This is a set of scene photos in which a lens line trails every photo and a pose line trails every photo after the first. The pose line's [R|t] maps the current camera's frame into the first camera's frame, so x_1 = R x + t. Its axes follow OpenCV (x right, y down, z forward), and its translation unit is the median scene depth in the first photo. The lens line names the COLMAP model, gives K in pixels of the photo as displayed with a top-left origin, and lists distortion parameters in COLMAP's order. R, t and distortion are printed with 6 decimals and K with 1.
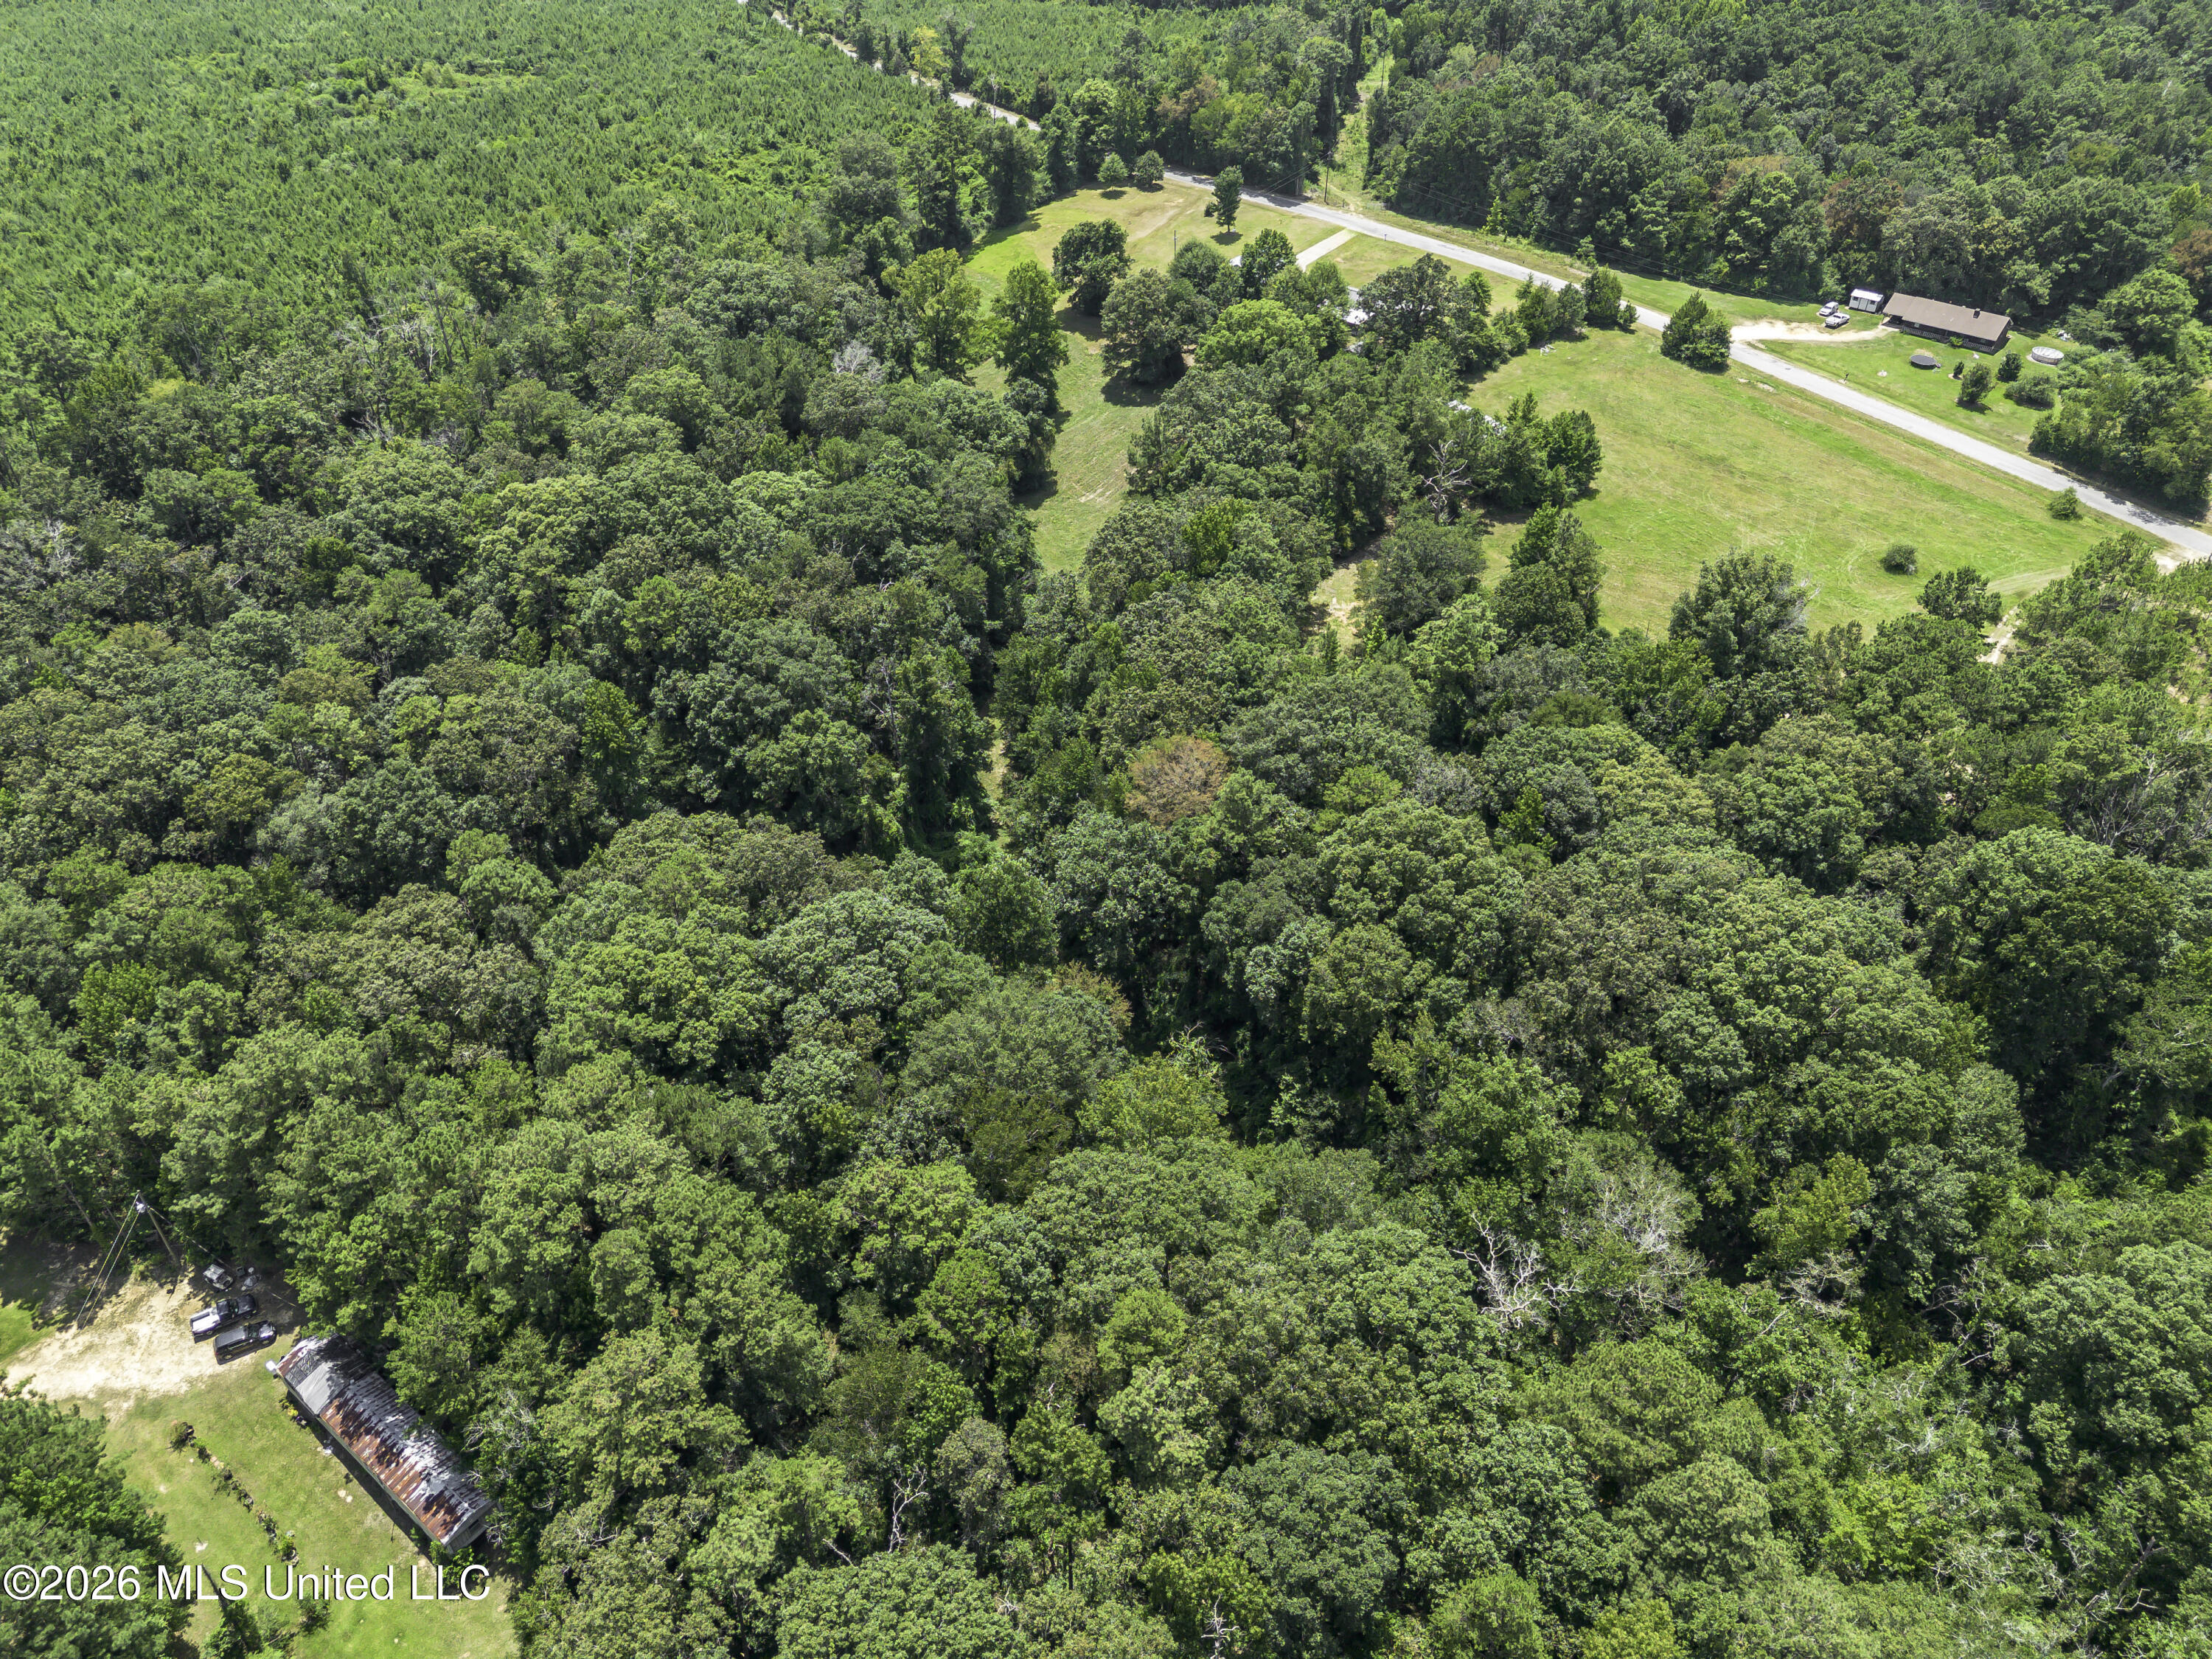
lens RADIAL K [[1569.0, 0, 1100.1], [0, 1569.0, 828.1], [0, 0, 1]] dist [0.063807, -0.050106]
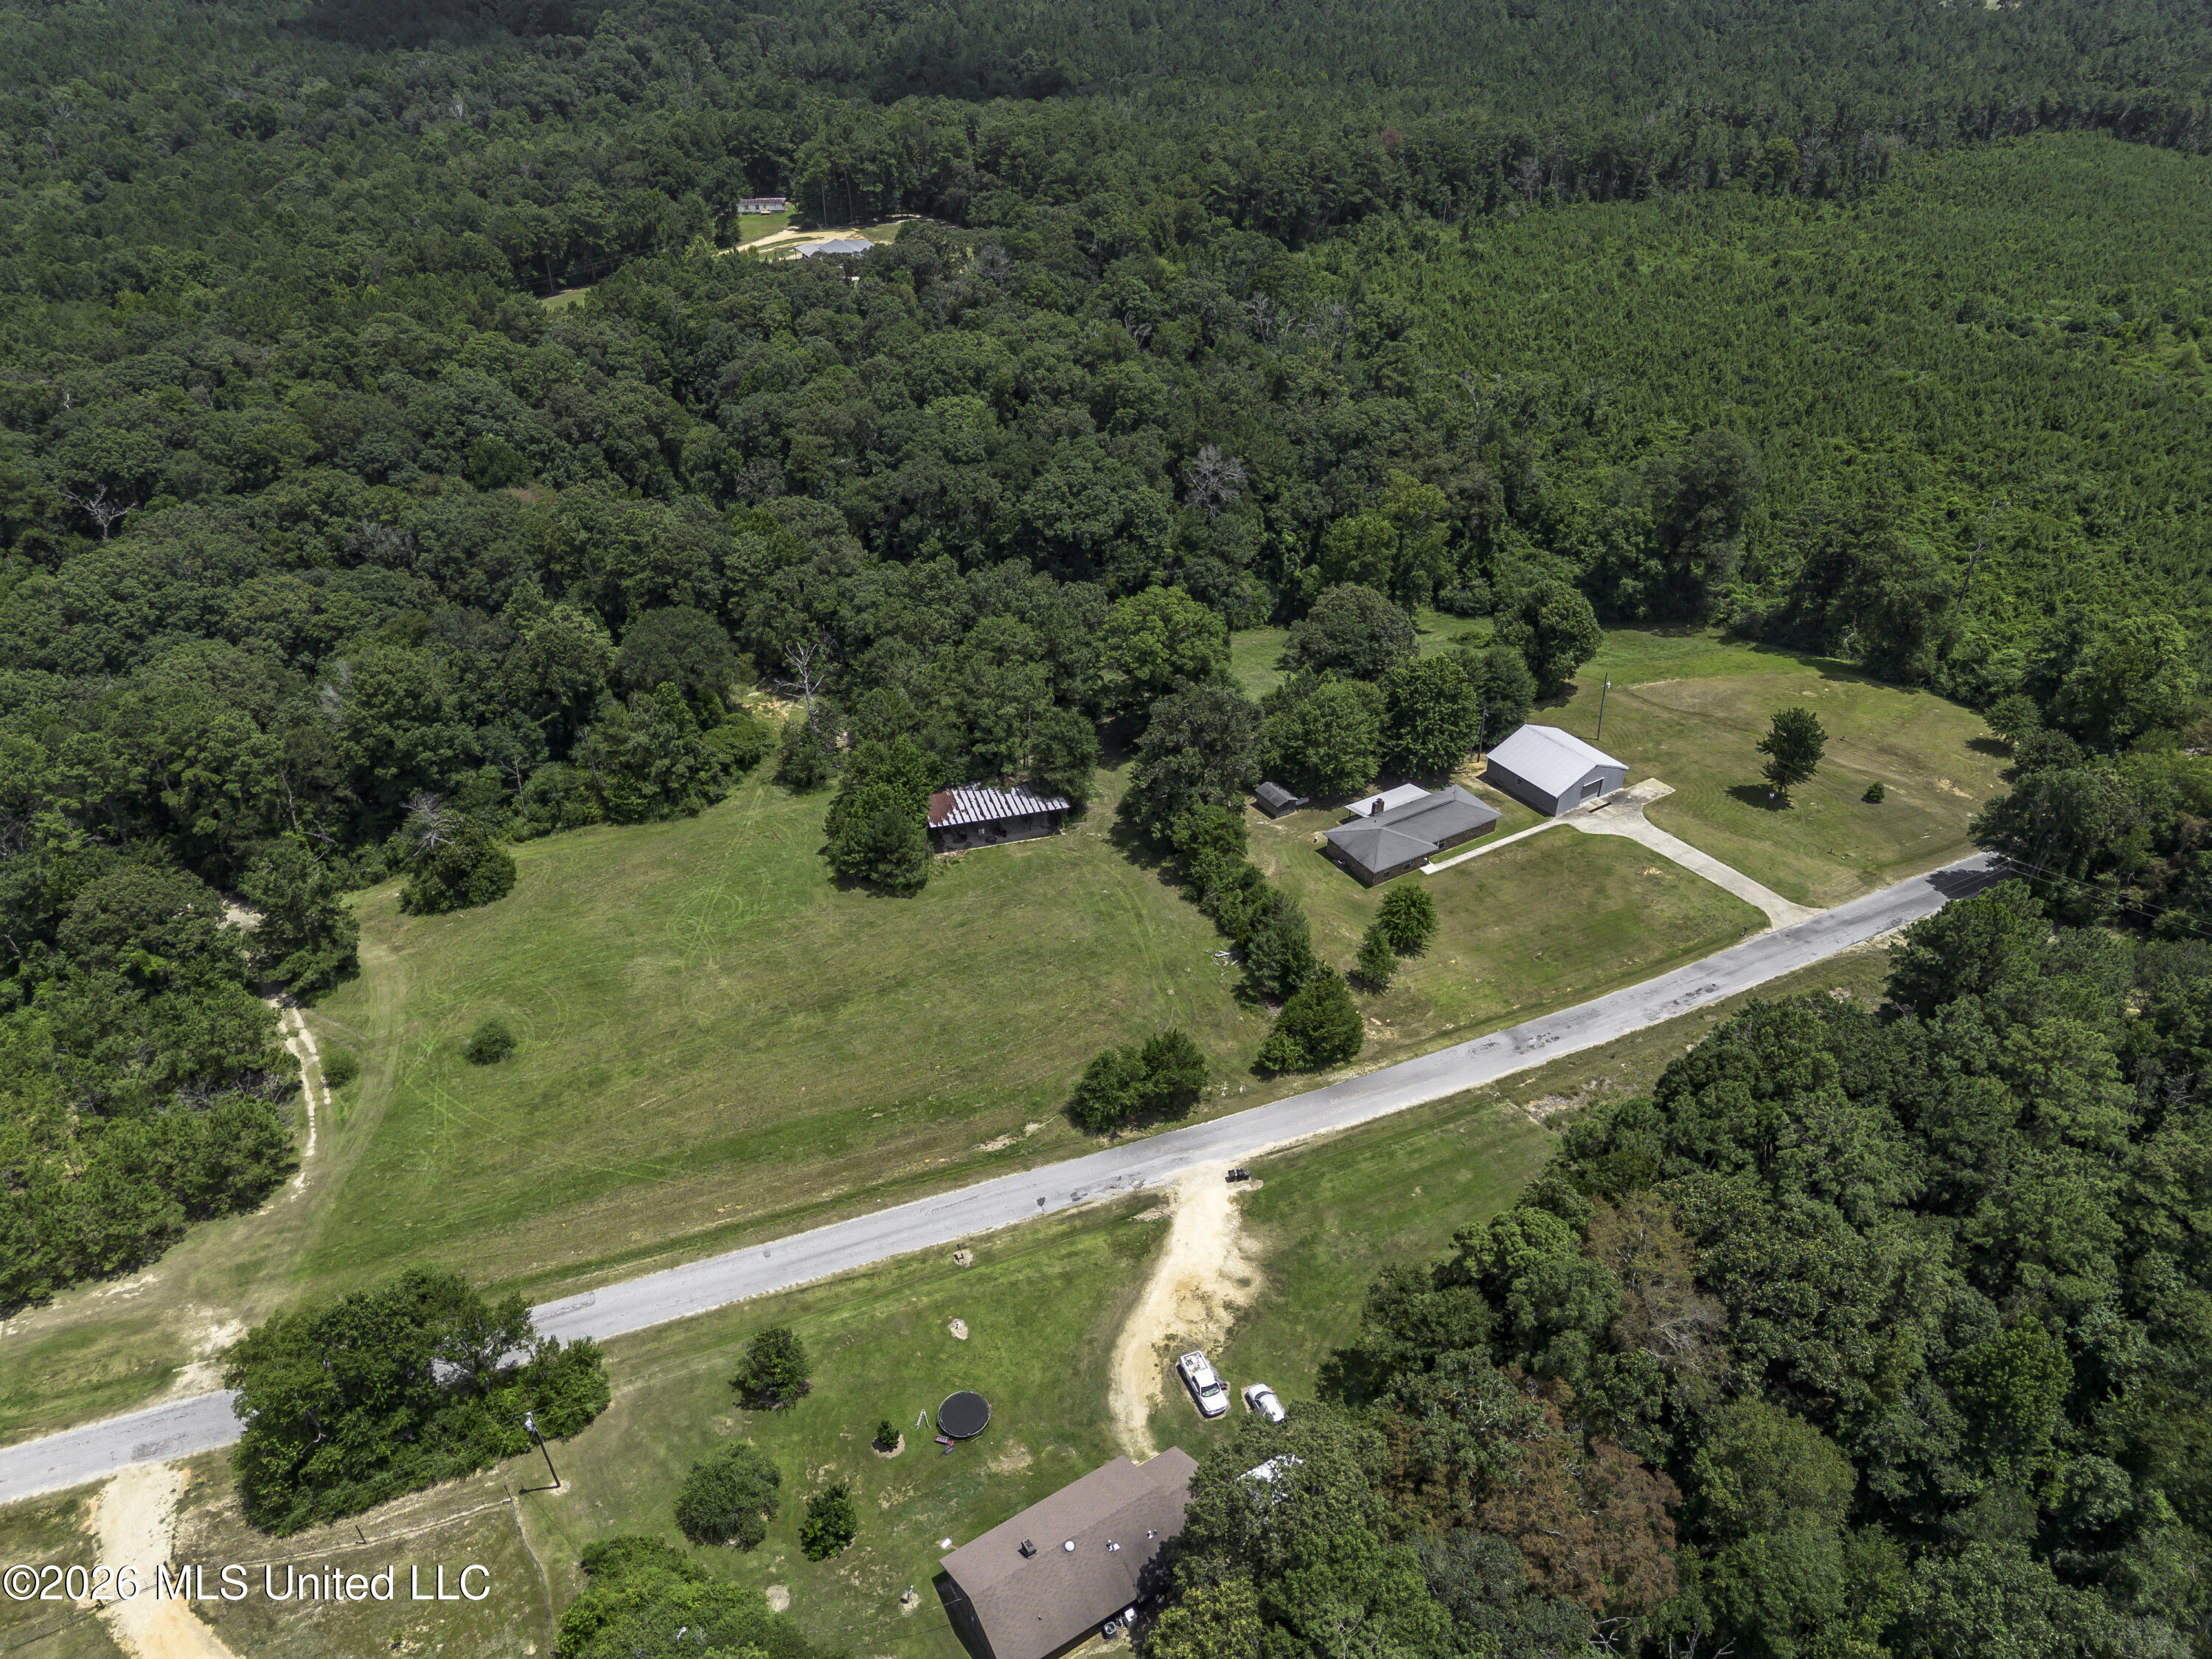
lens RADIAL K [[1569.0, 0, 1104.1], [0, 1569.0, 823.8], [0, 0, 1]] dist [0.063807, -0.050106]
pose [[-0.301175, 0.529690, -0.792920, 0.905041], [-0.603313, 0.538093, 0.588616, -0.793330], [0.738449, 0.655655, 0.157509, 0.981798]]
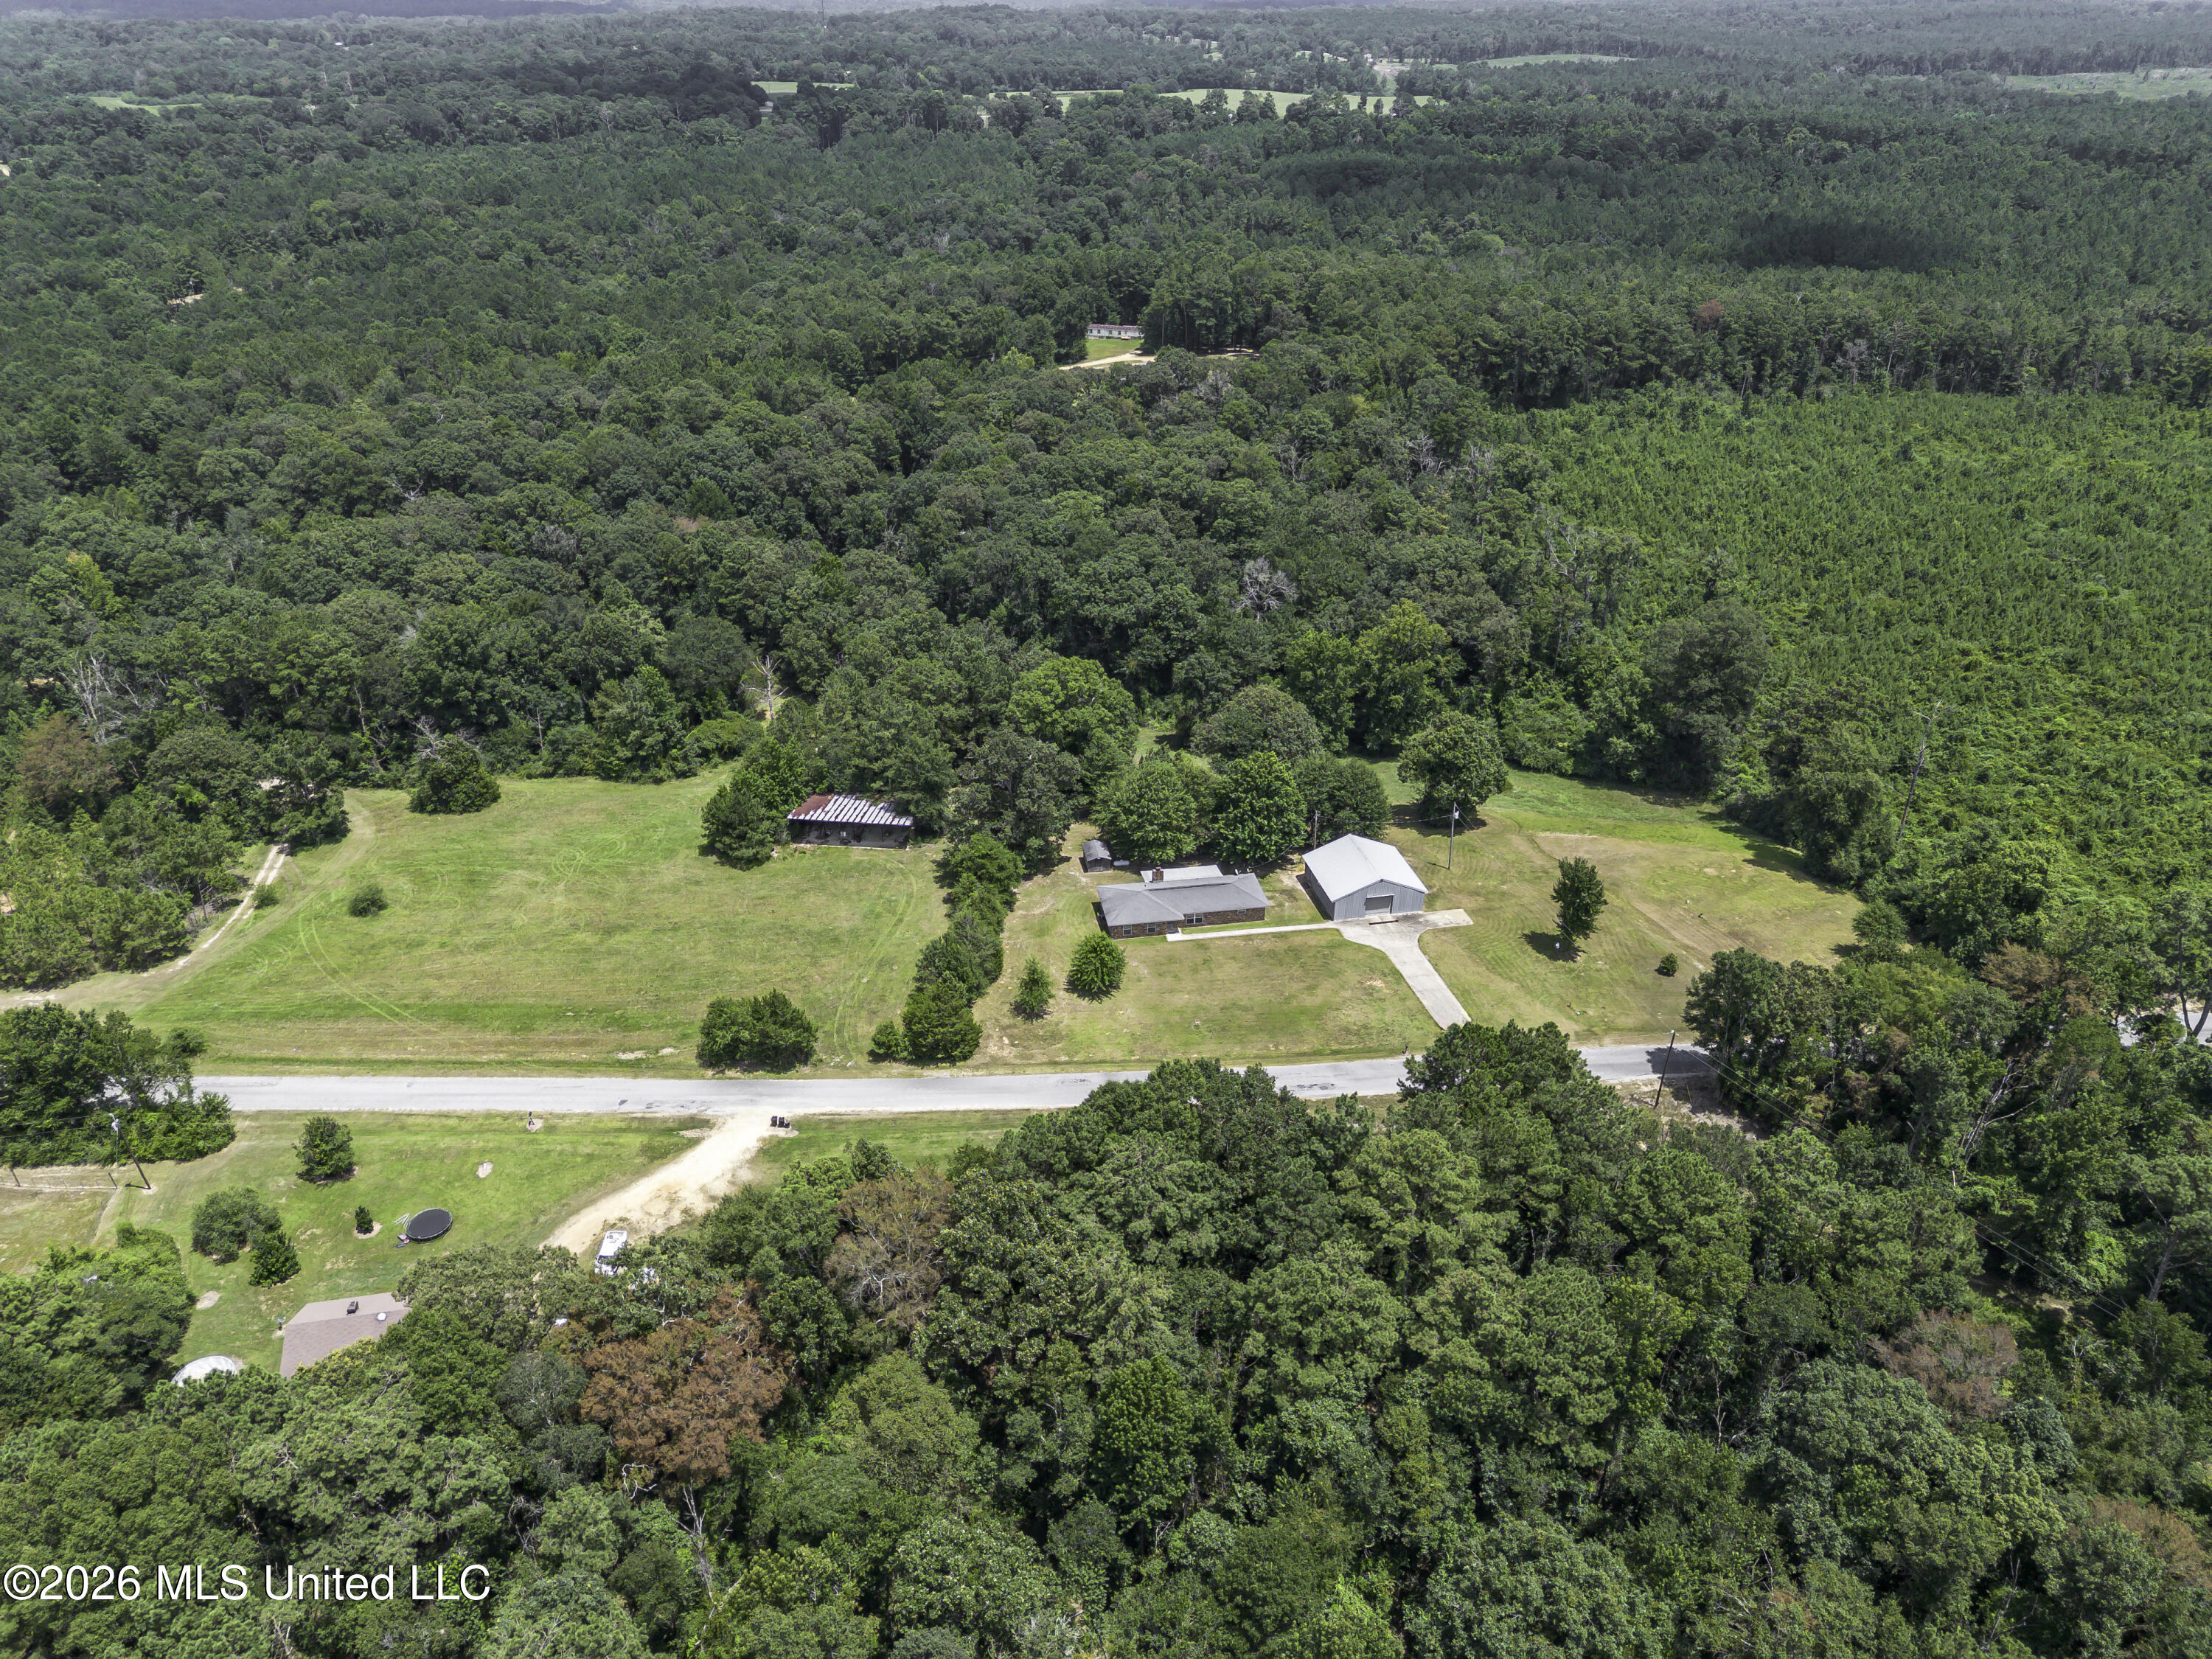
lens RADIAL K [[1569.0, 0, 1105.3], [0, 1569.0, 823.7], [0, 0, 1]] dist [0.063807, -0.050106]
pose [[-0.635211, 0.371275, -0.677246, 0.805716], [-0.488567, 0.485974, 0.724660, -1.034333], [0.598172, 0.791191, -0.127304, 1.282717]]
